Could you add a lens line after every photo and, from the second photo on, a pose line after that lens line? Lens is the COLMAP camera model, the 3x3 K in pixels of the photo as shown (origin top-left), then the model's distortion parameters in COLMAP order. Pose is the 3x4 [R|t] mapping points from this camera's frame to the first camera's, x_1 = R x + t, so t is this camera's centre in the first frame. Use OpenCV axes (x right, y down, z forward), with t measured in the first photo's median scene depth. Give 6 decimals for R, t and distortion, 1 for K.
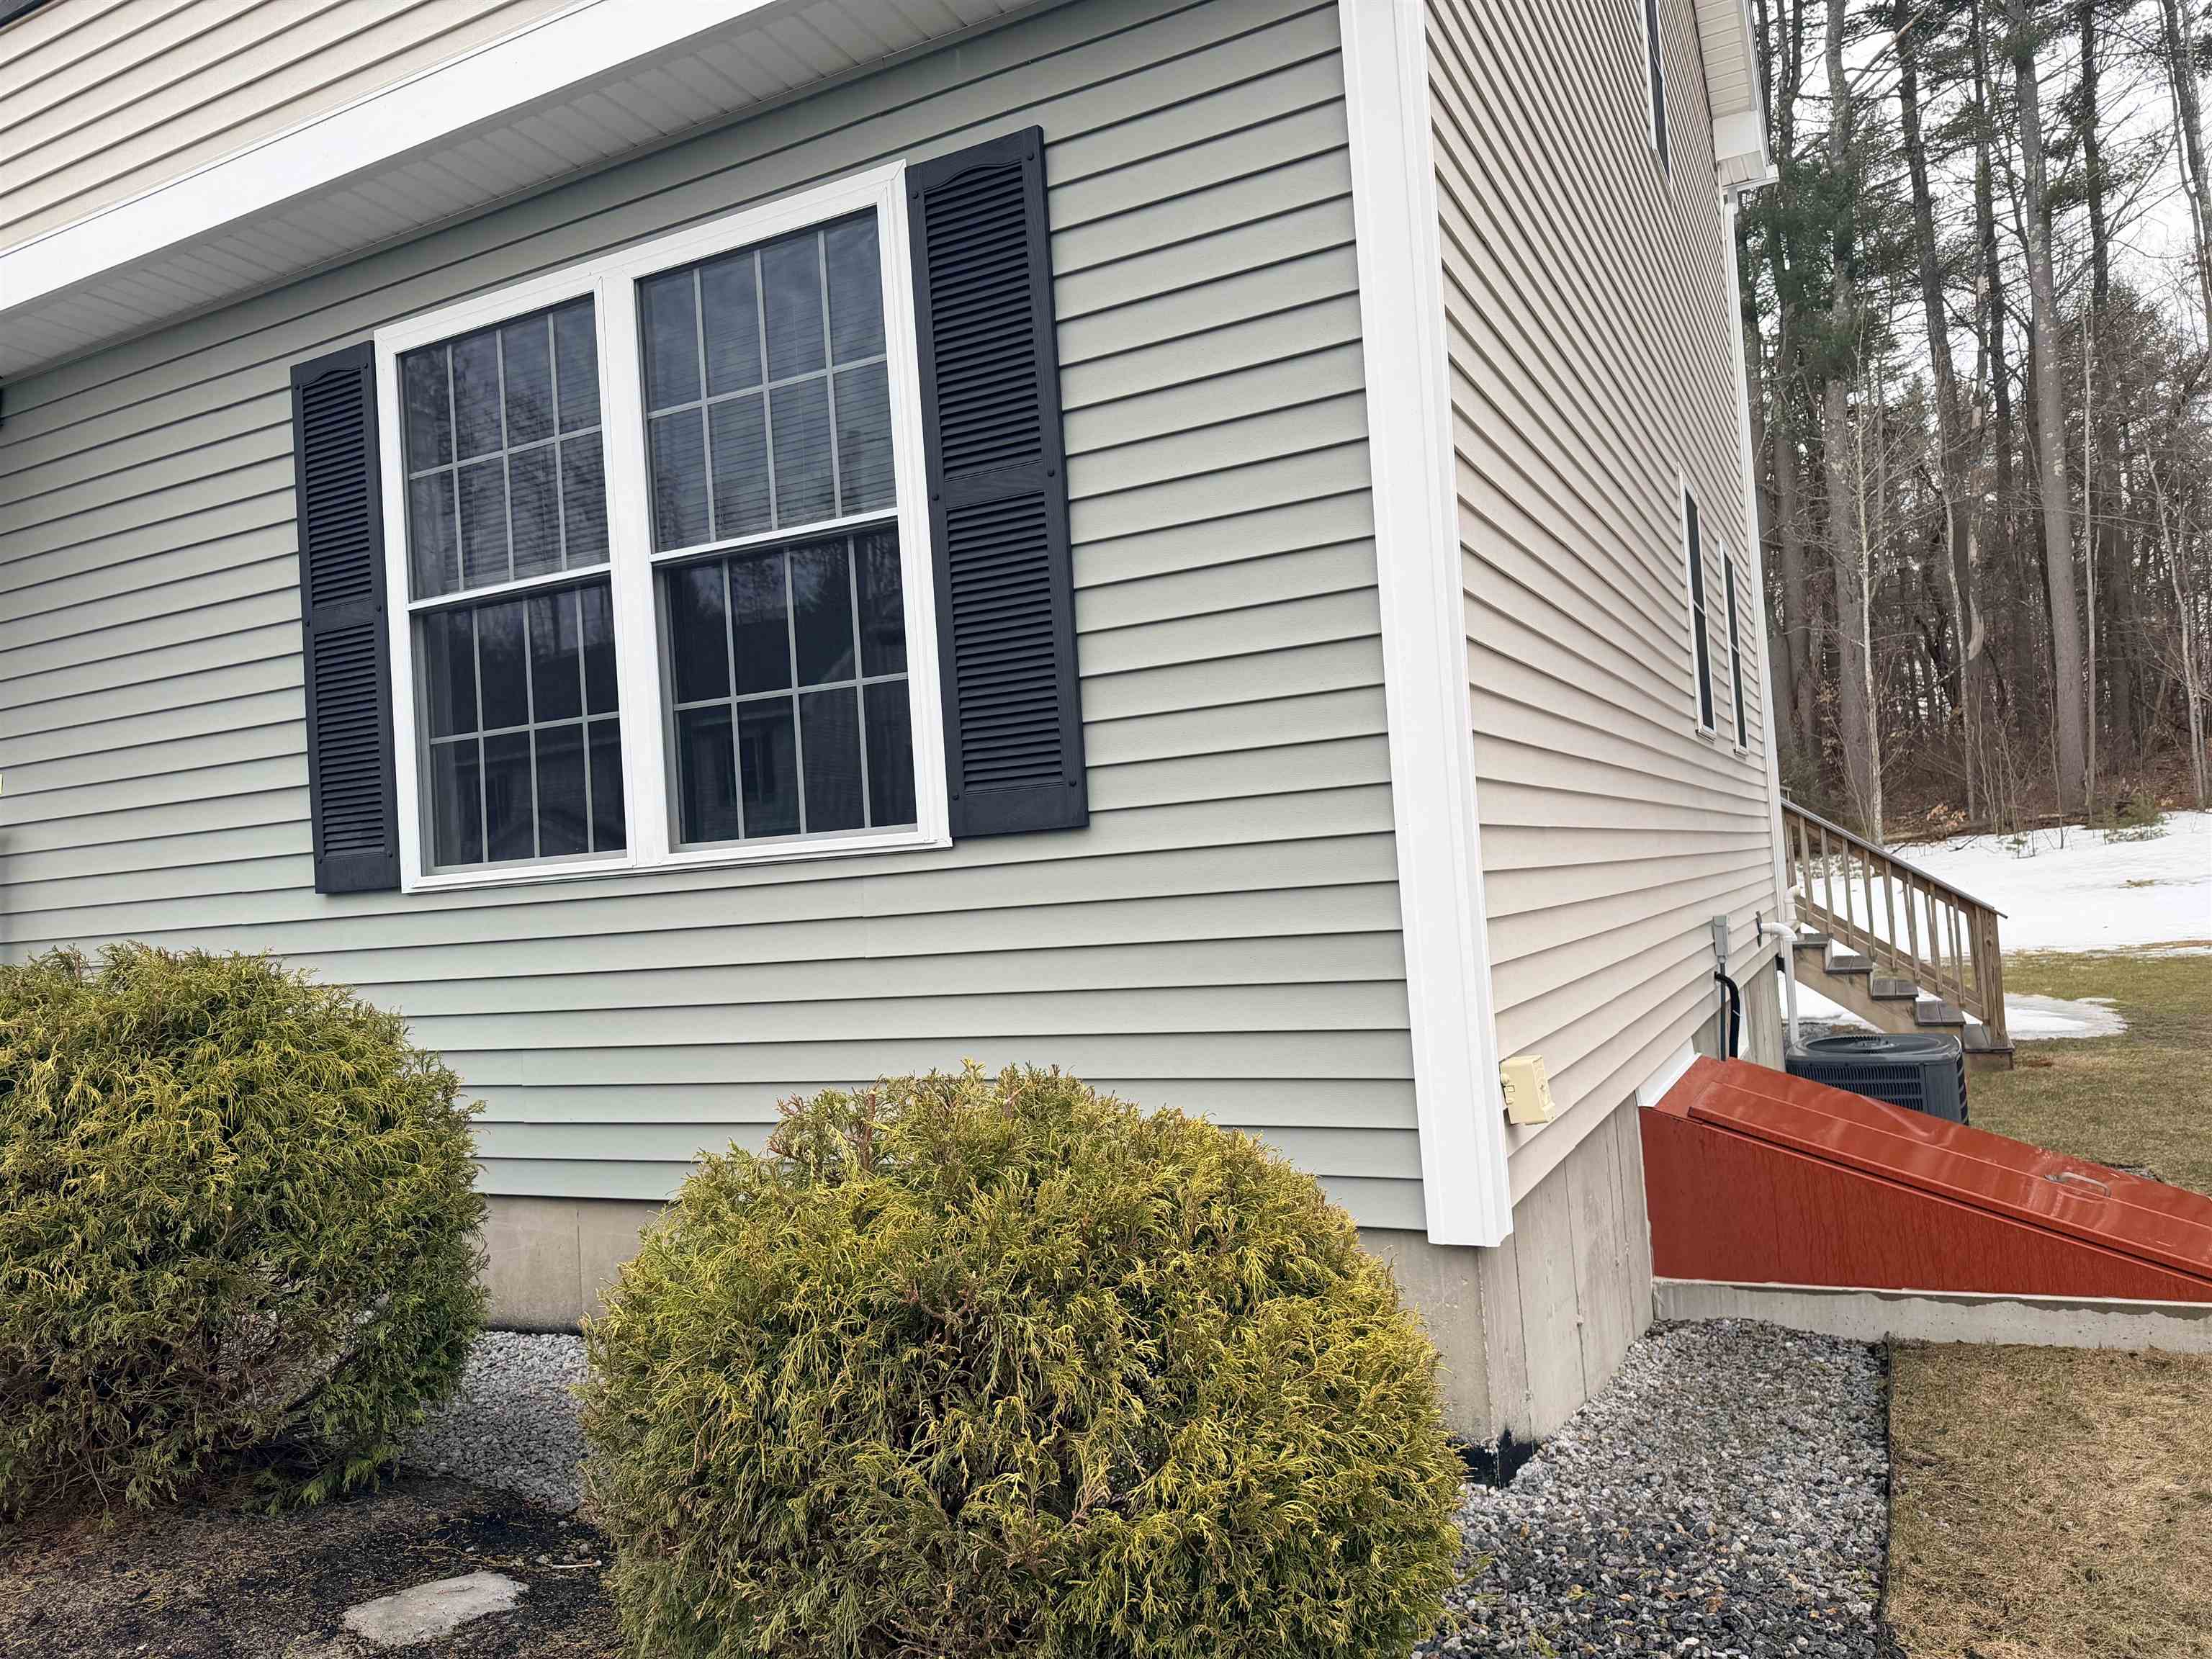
lens RADIAL K [[1552.9, 0, 1119.0], [0, 1552.9, 832.7], [0, 0, 1]] dist [0.027320, -0.025800]
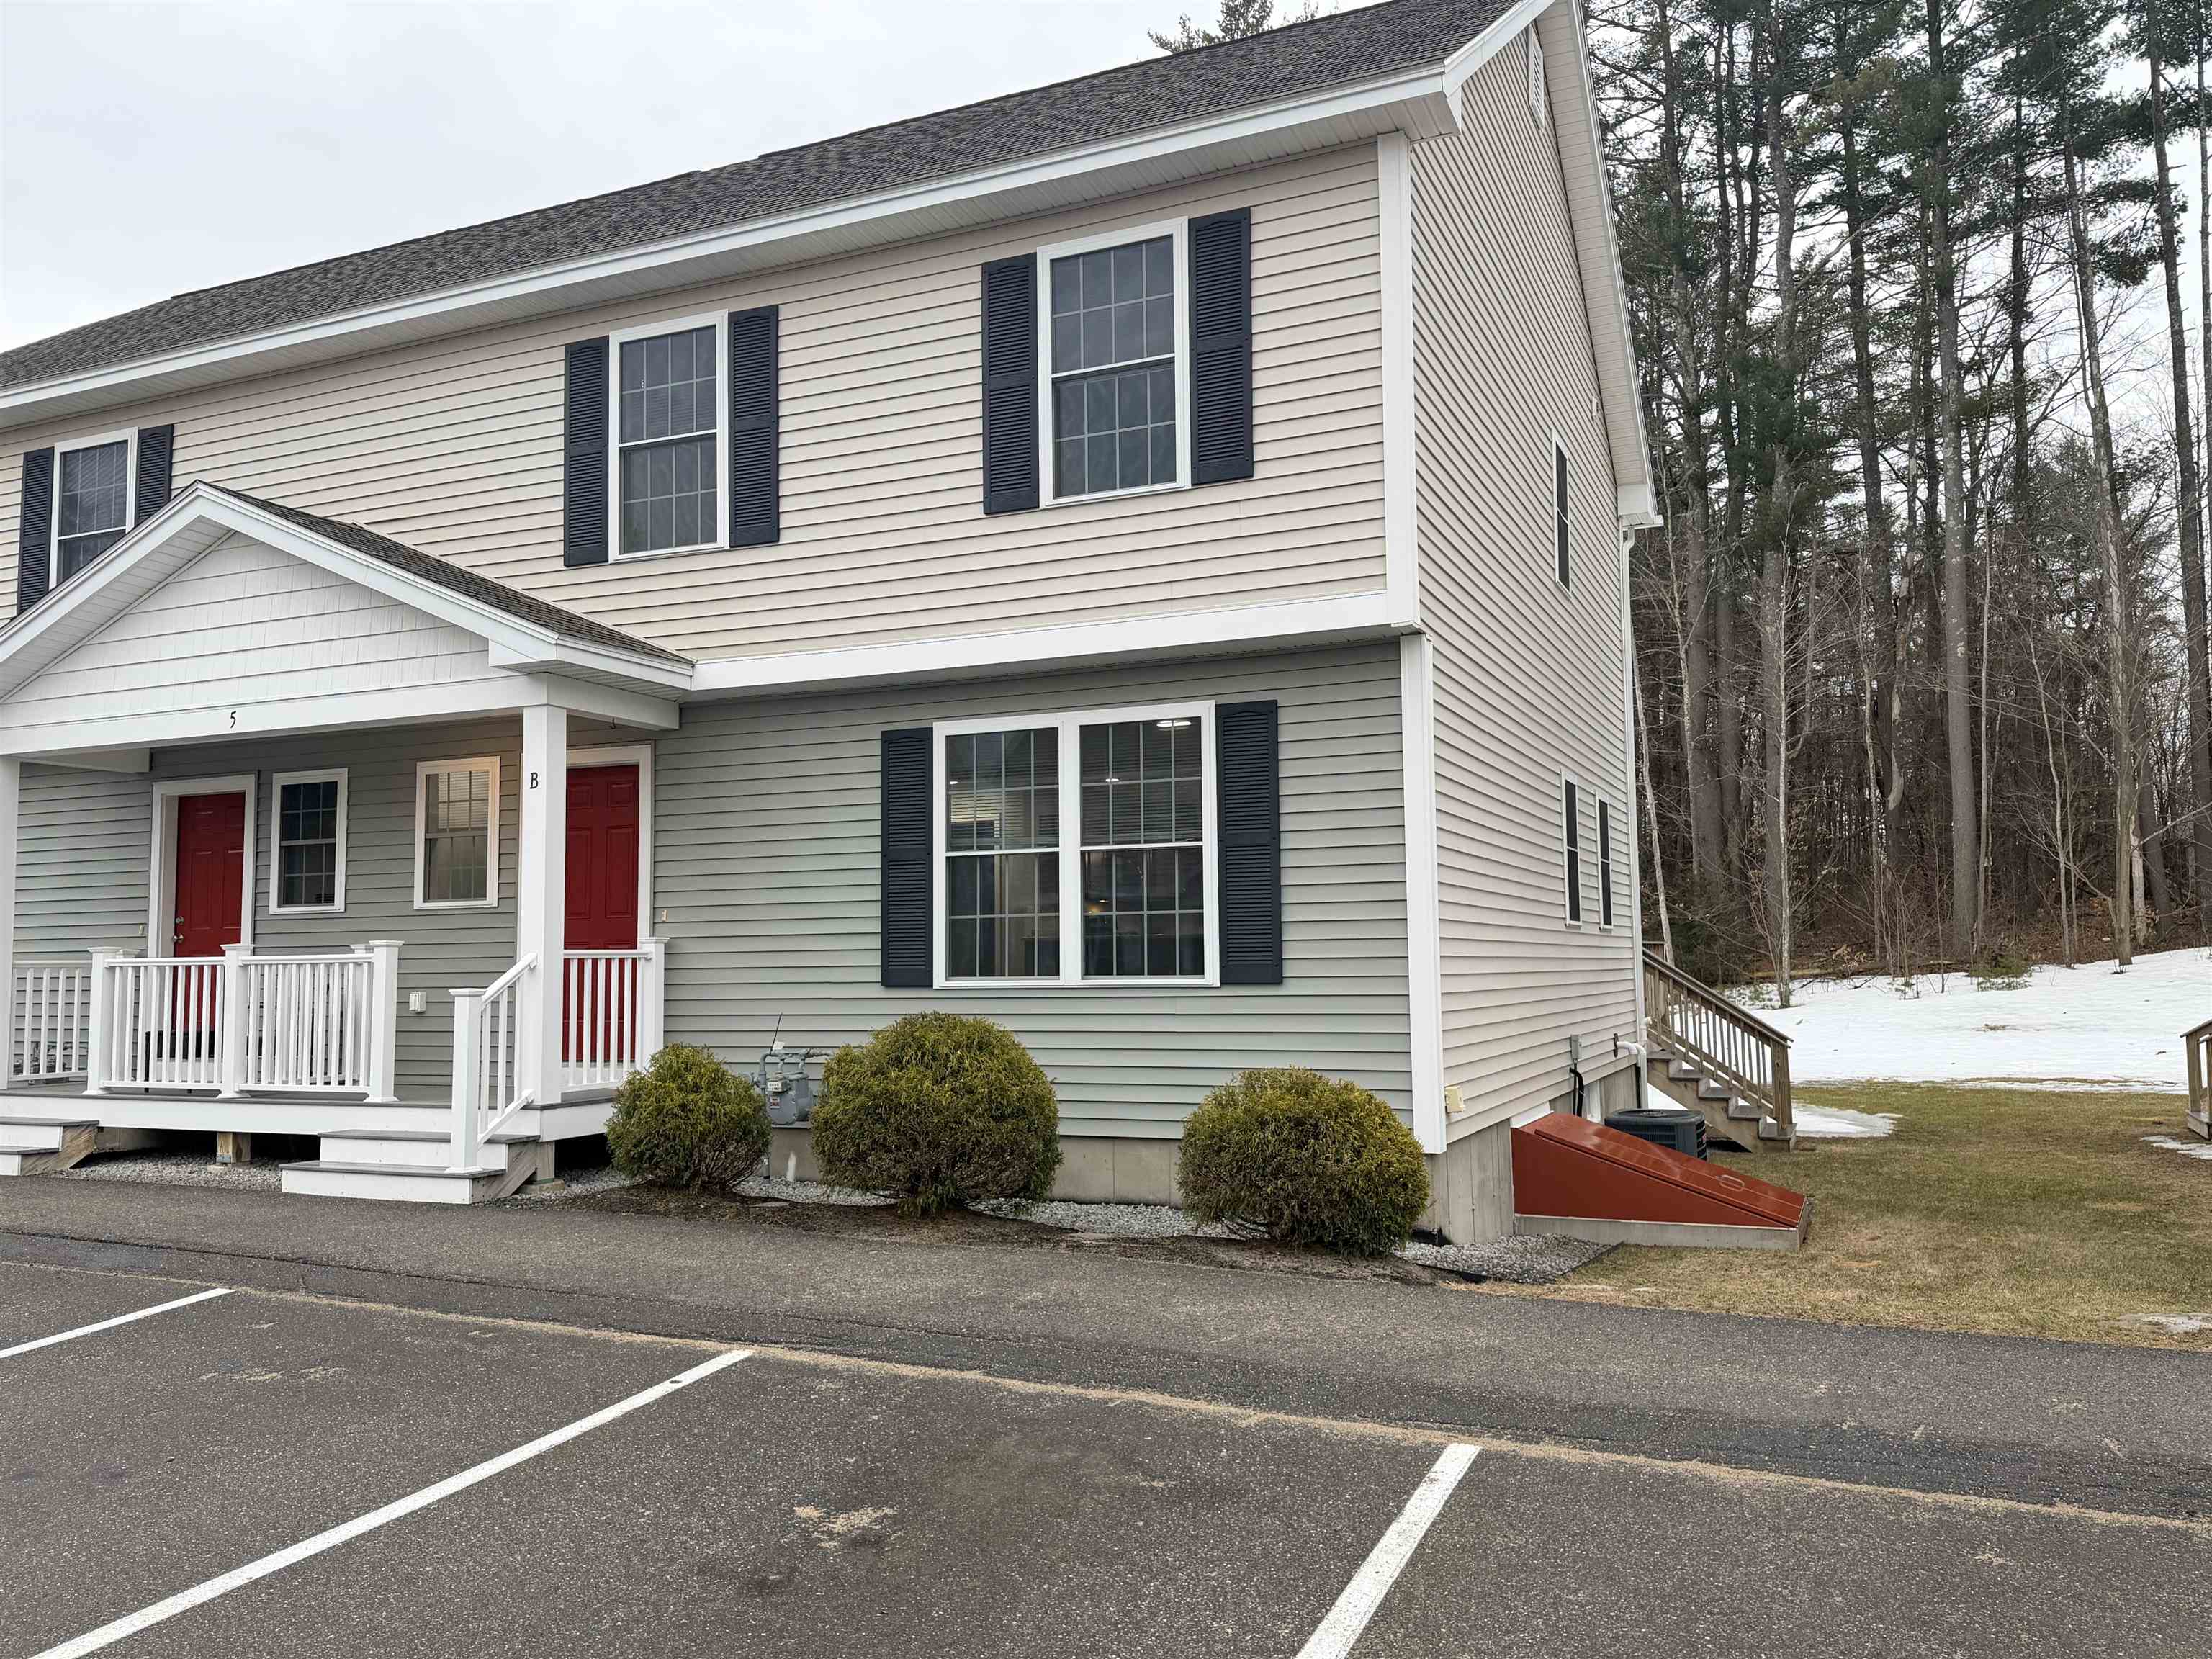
lens RADIAL K [[1686.4, 0, 1097.1], [0, 1686.4, 833.6], [0, 0, 1]] dist [-0.001097, -0.005967]
pose [[0.997735, 0.059763, 0.030884, -0.140296], [-0.058272, 0.997188, -0.047113, -0.033309], [-0.033613, 0.045207, 0.998412, -0.568503]]
